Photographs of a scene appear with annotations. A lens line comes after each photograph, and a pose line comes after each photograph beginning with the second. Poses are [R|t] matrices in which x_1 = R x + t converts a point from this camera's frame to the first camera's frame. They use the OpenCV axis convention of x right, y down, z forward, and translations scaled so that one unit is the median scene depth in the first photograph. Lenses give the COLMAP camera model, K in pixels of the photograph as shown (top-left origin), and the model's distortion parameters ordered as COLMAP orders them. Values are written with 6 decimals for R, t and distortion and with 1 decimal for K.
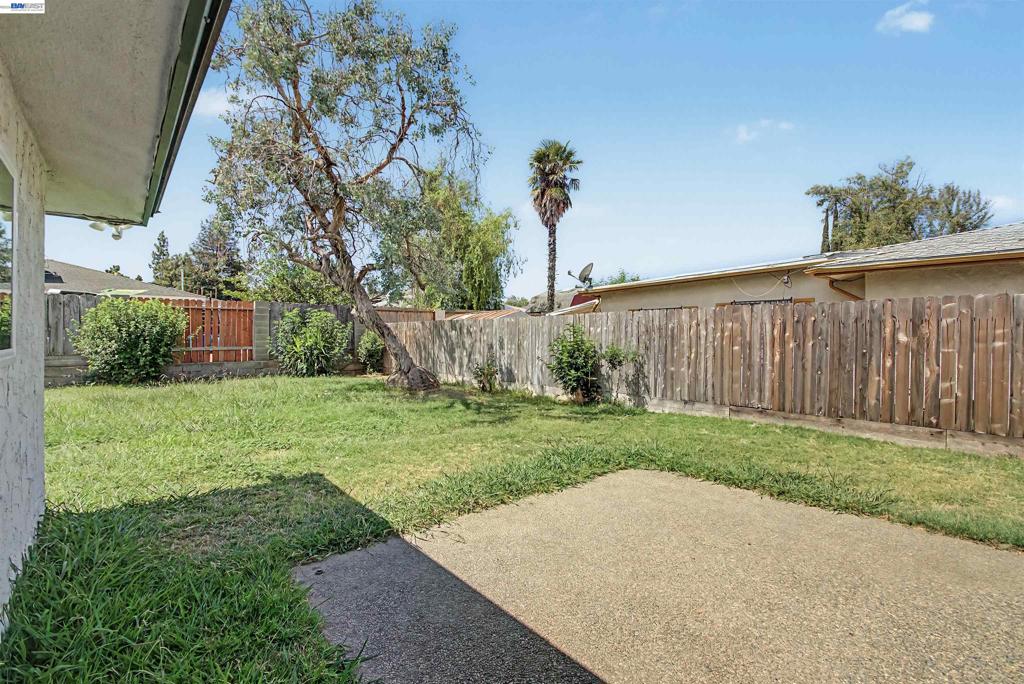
lens RADIAL K [[461.9, 0, 509.2], [0, 461.9, 336.1], [0, 0, 1]] dist [0.012141, -0.016496]
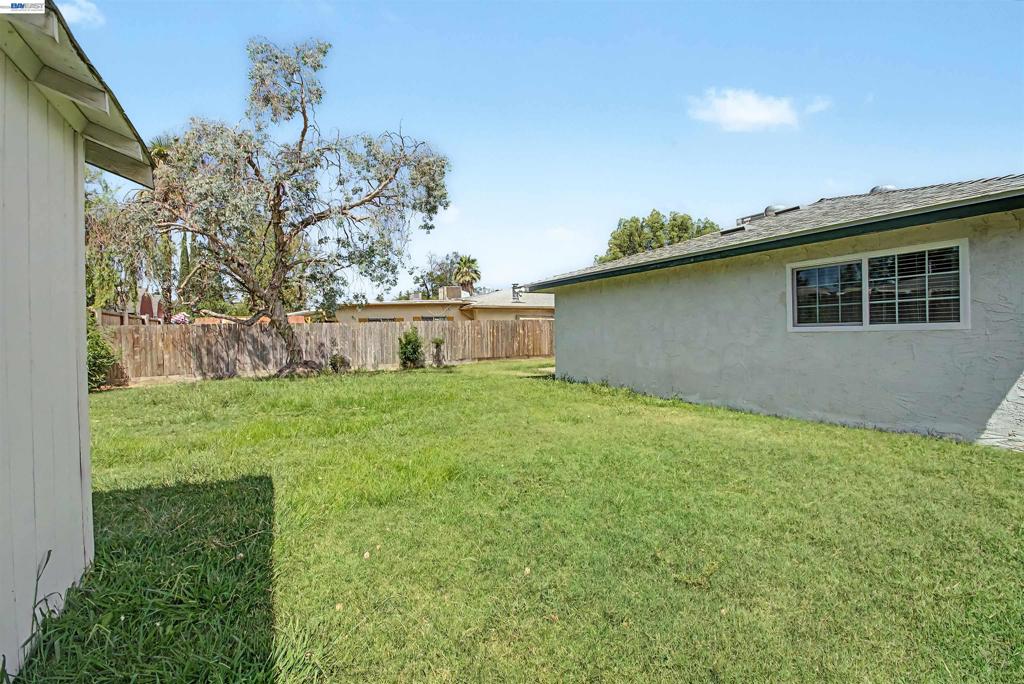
lens RADIAL K [[461.9, 0, 509.2], [0, 461.9, 336.1], [0, 0, 1]] dist [0.012141, -0.016496]
pose [[0.882349, -0.021329, 0.470112, -0.264533], [0.024238, 0.999706, -0.000134, 0.014417], [-0.469971, 0.011513, 0.882607, -0.625661]]
